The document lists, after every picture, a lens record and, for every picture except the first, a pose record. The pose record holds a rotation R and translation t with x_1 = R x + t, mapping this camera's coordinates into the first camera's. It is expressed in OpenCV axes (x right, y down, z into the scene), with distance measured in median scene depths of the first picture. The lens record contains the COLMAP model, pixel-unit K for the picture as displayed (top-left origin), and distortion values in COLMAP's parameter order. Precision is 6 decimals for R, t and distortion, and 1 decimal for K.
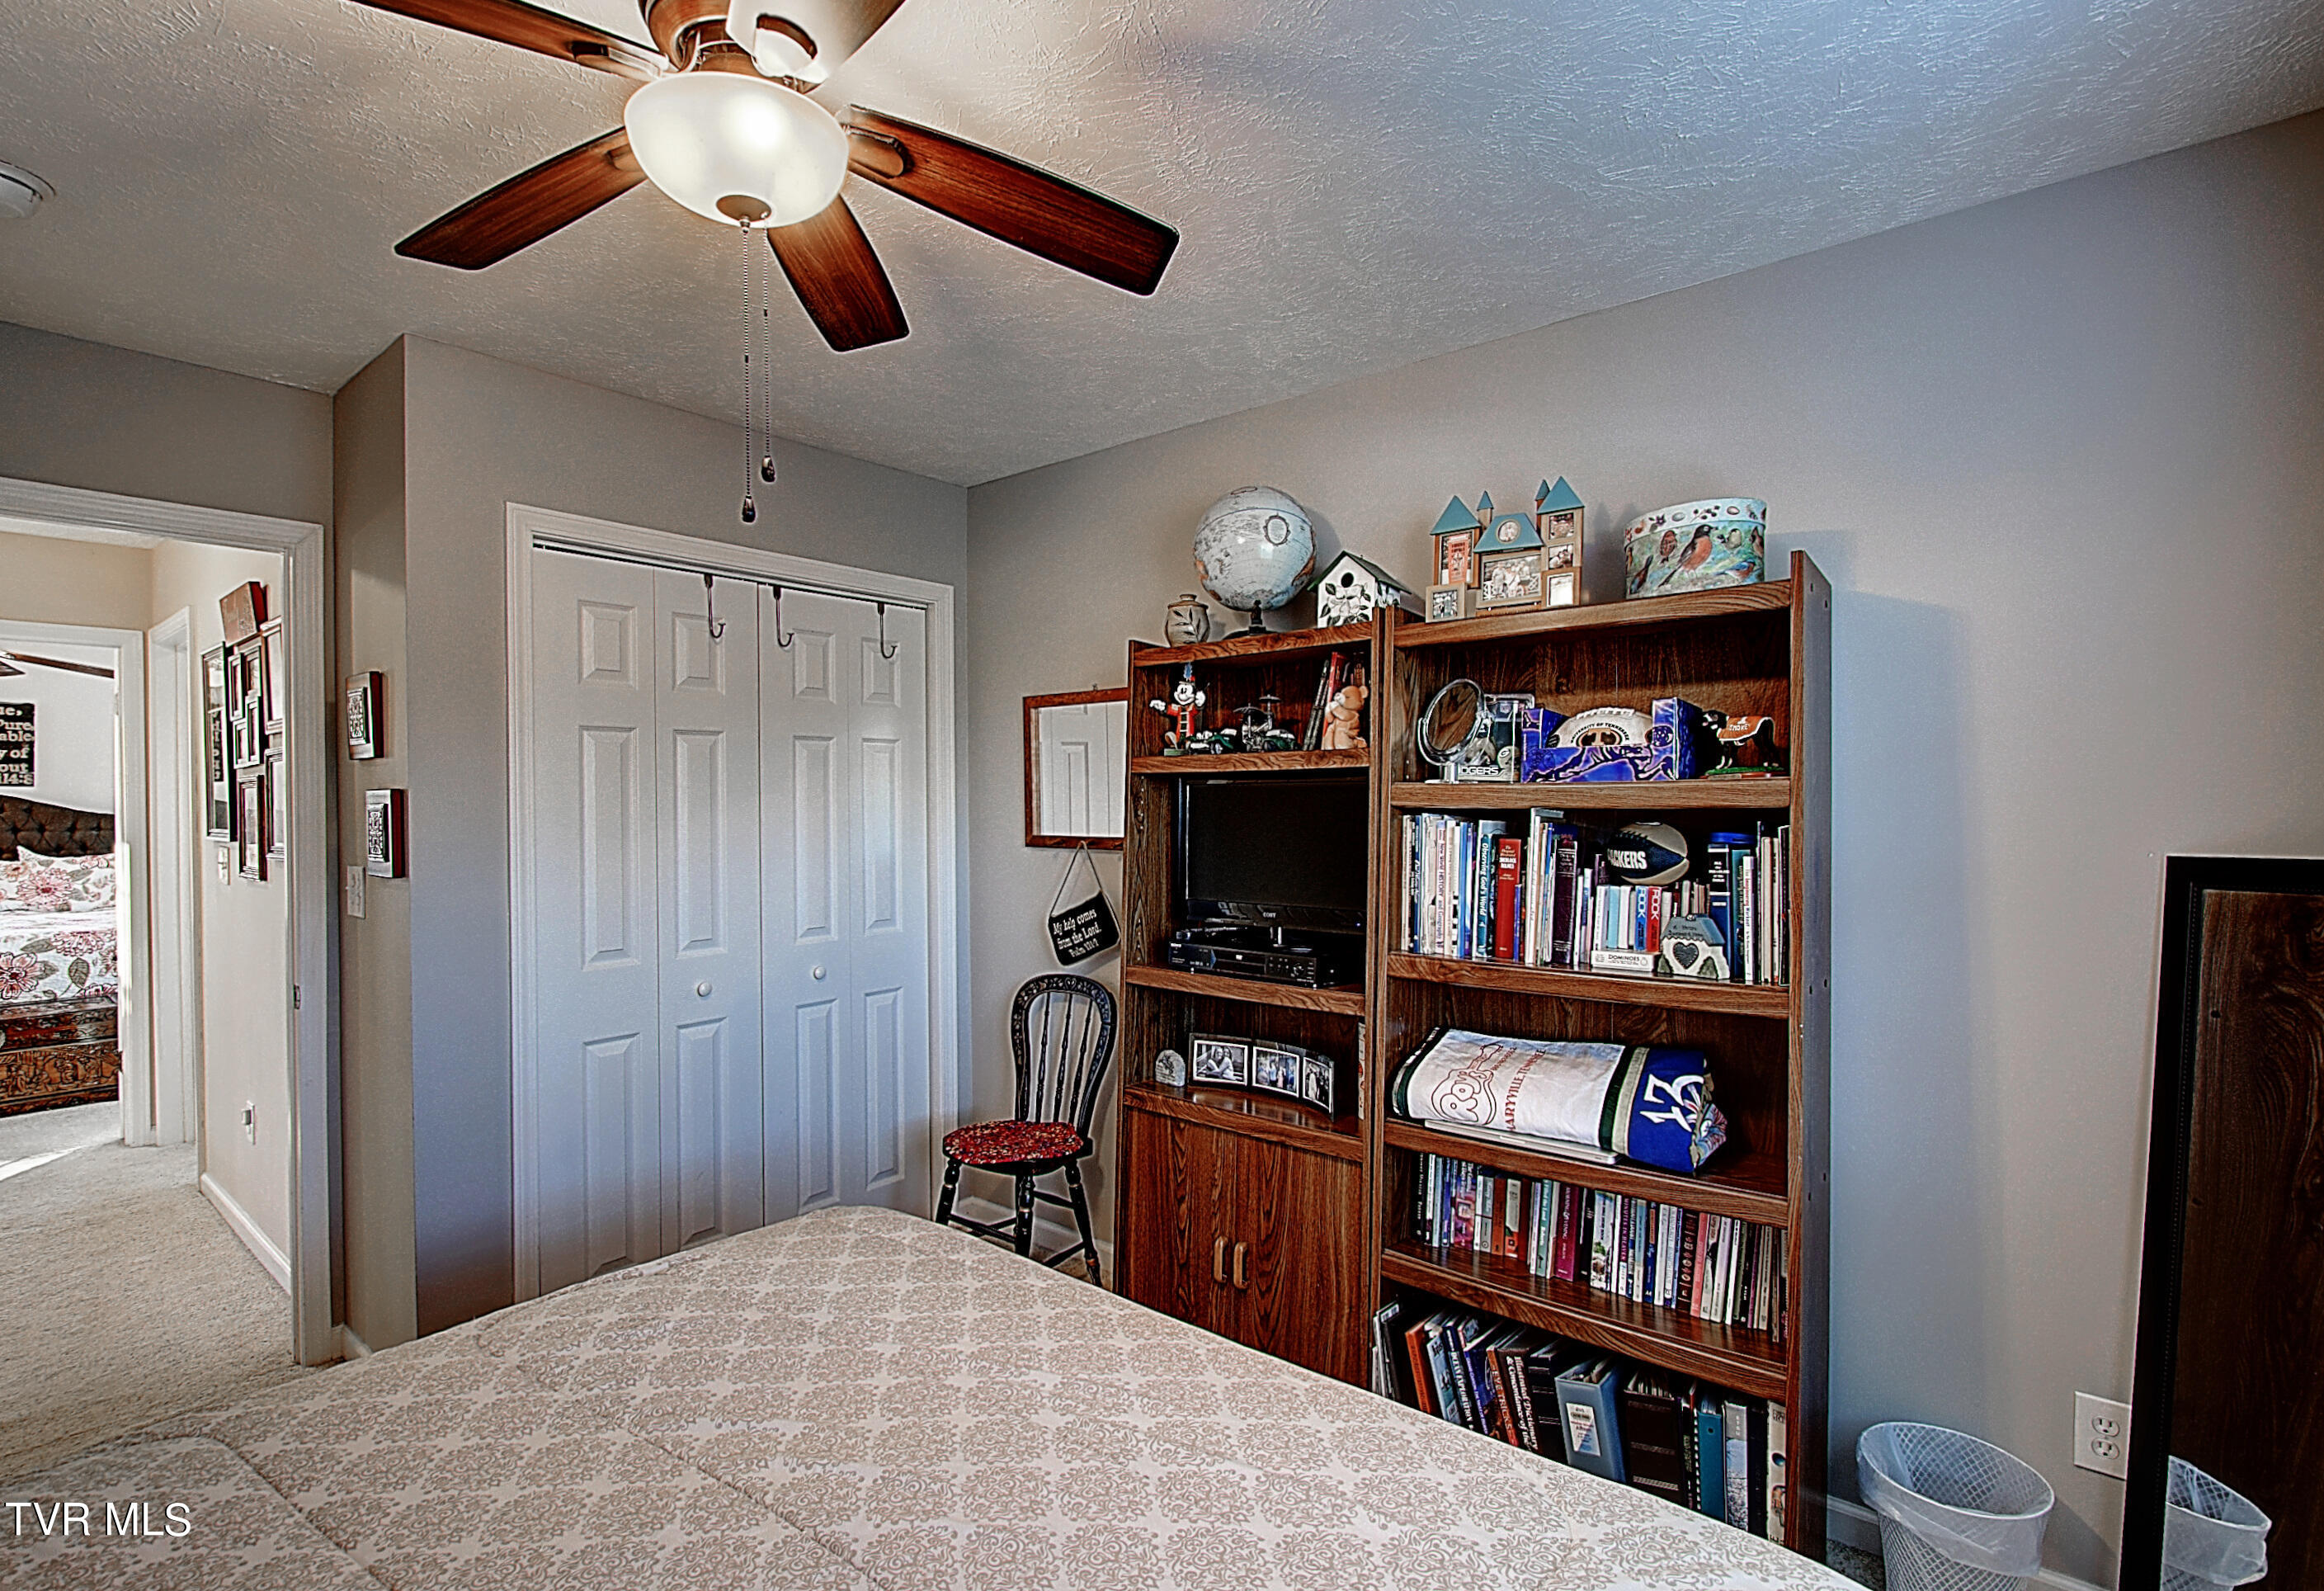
lens RADIAL K [[1133.5, 0, 1165.4], [0, 1133.5, 803.0], [0, 0, 1]] dist [-0.011359, -0.000461]
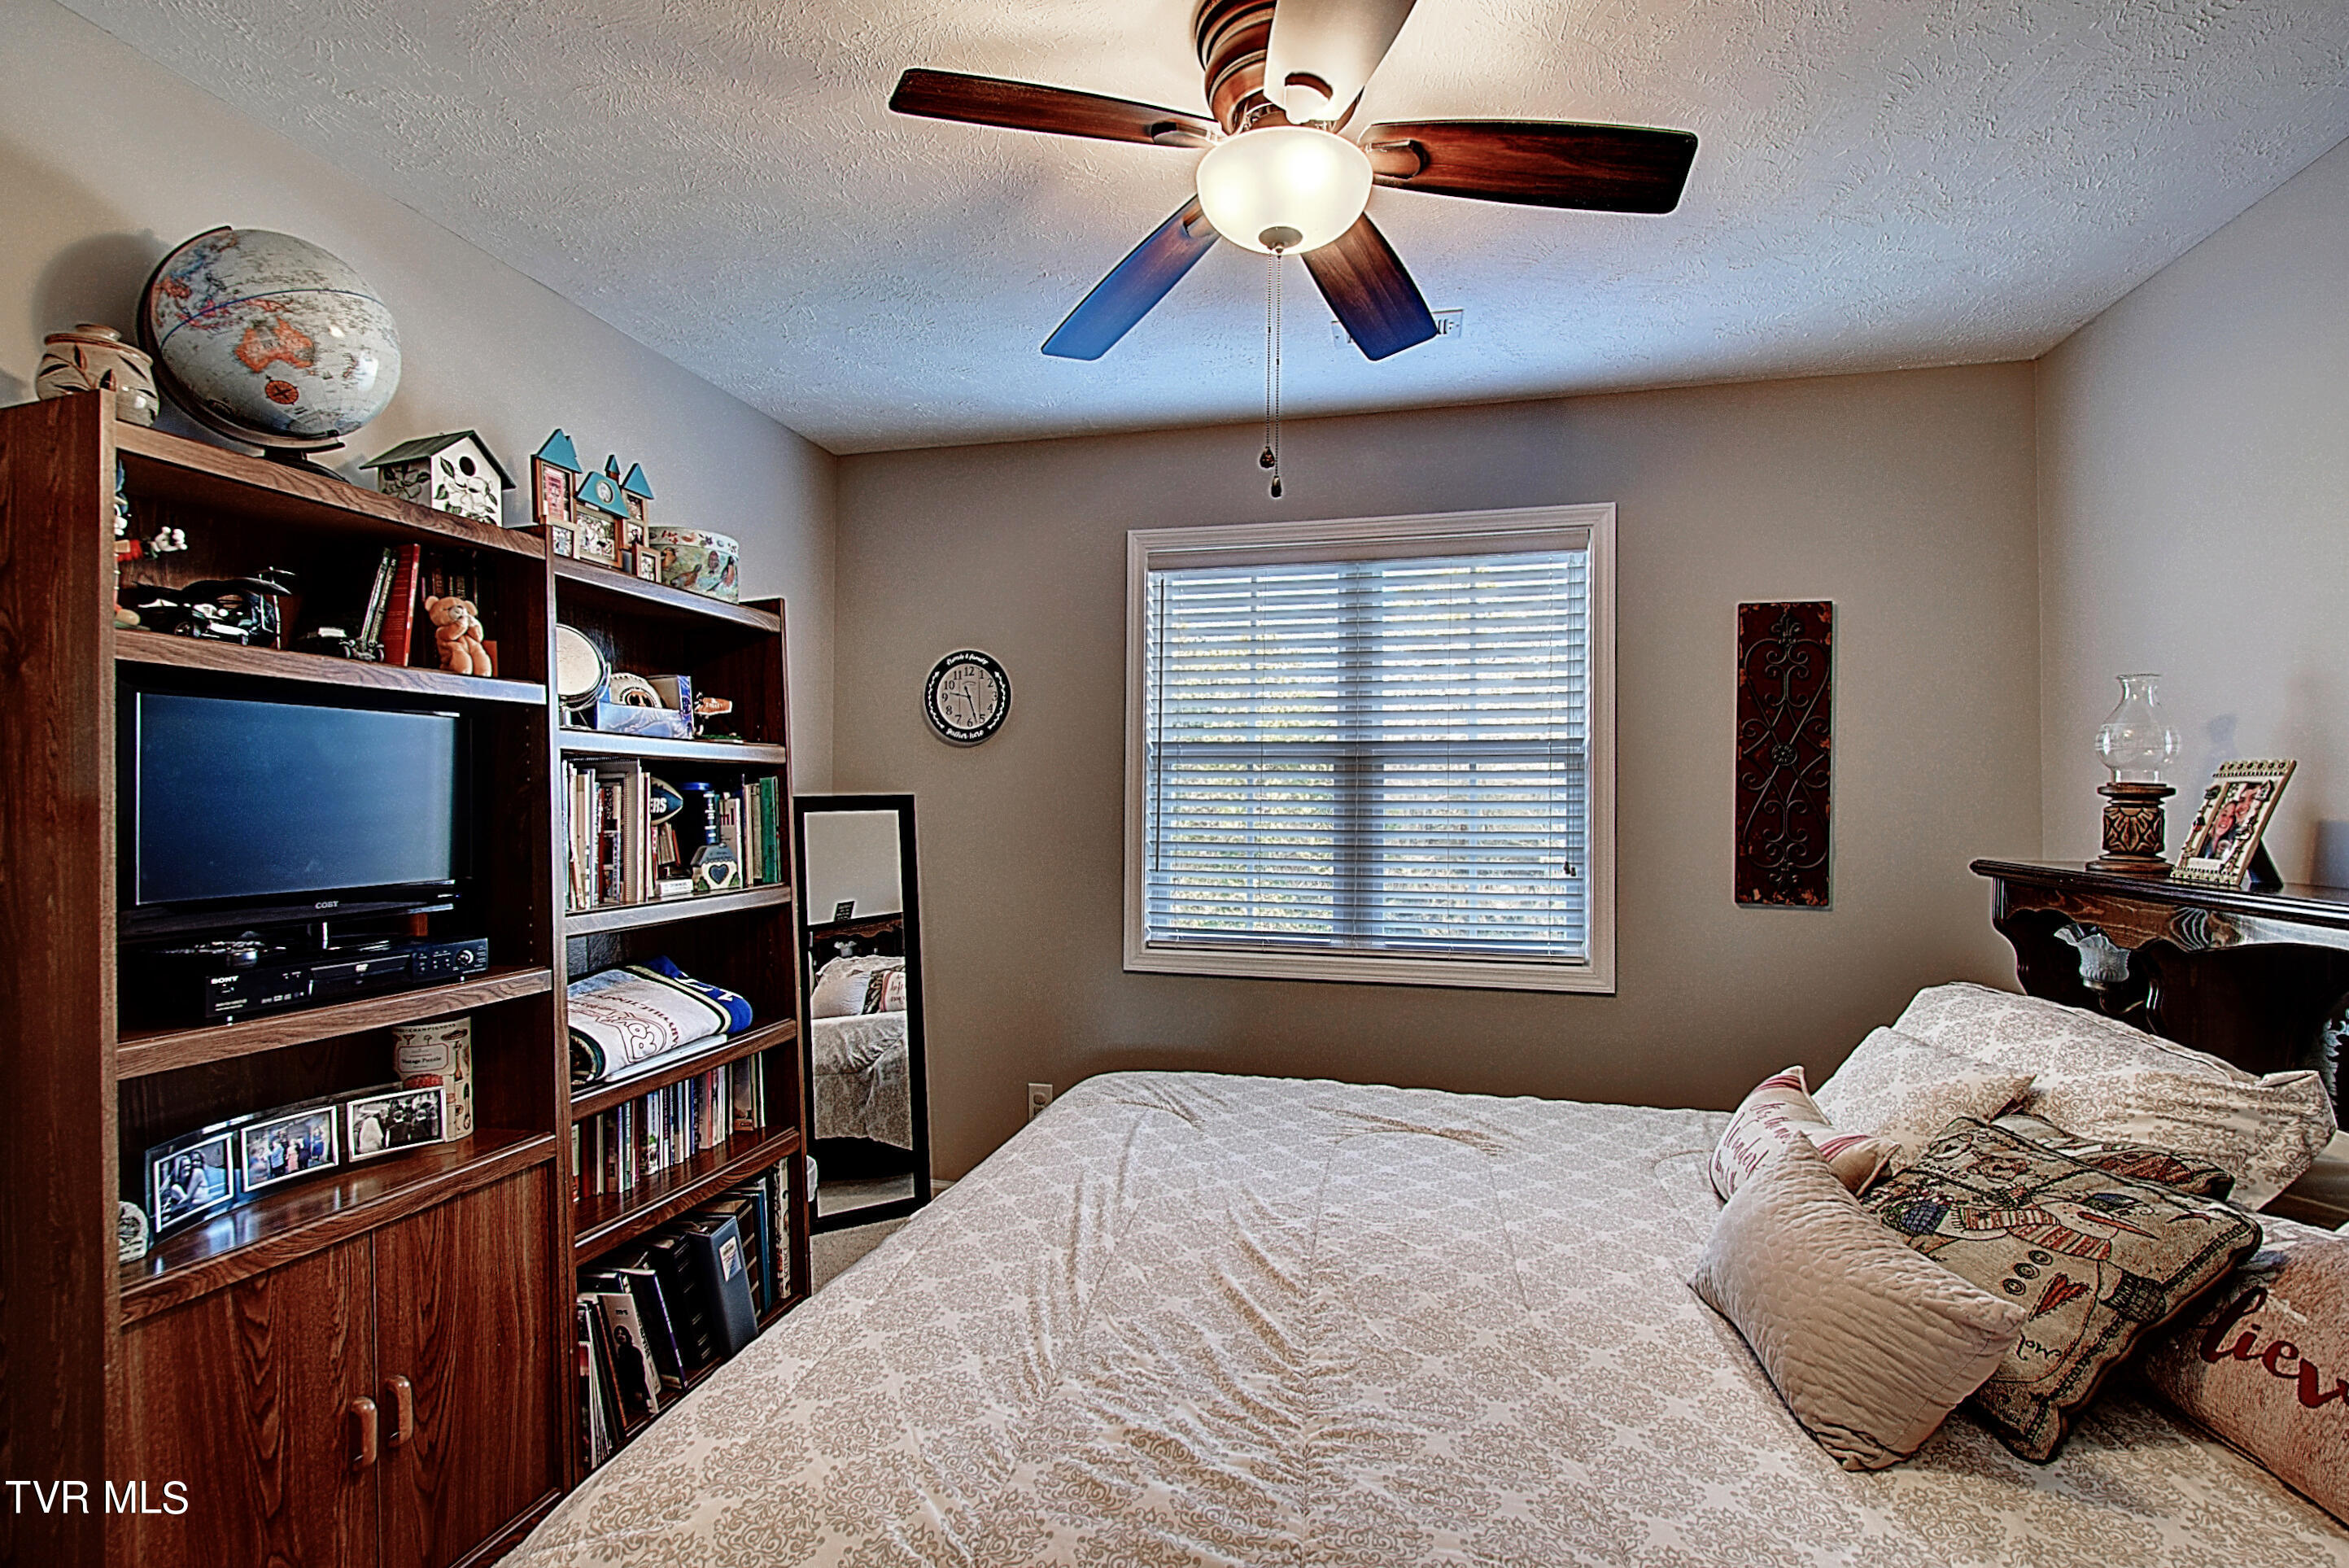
lens RADIAL K [[1026.5, 0, 1180.8], [0, 1026.5, 798.3], [0, 0, 1]] dist [-0.000718, -0.005059]
pose [[-0.447110, 0.004030, 0.894470, -0.747986], [0.002327, 0.999992, -0.003342, 0.044144], [-0.894476, 0.000587, -0.447115, 0.914118]]
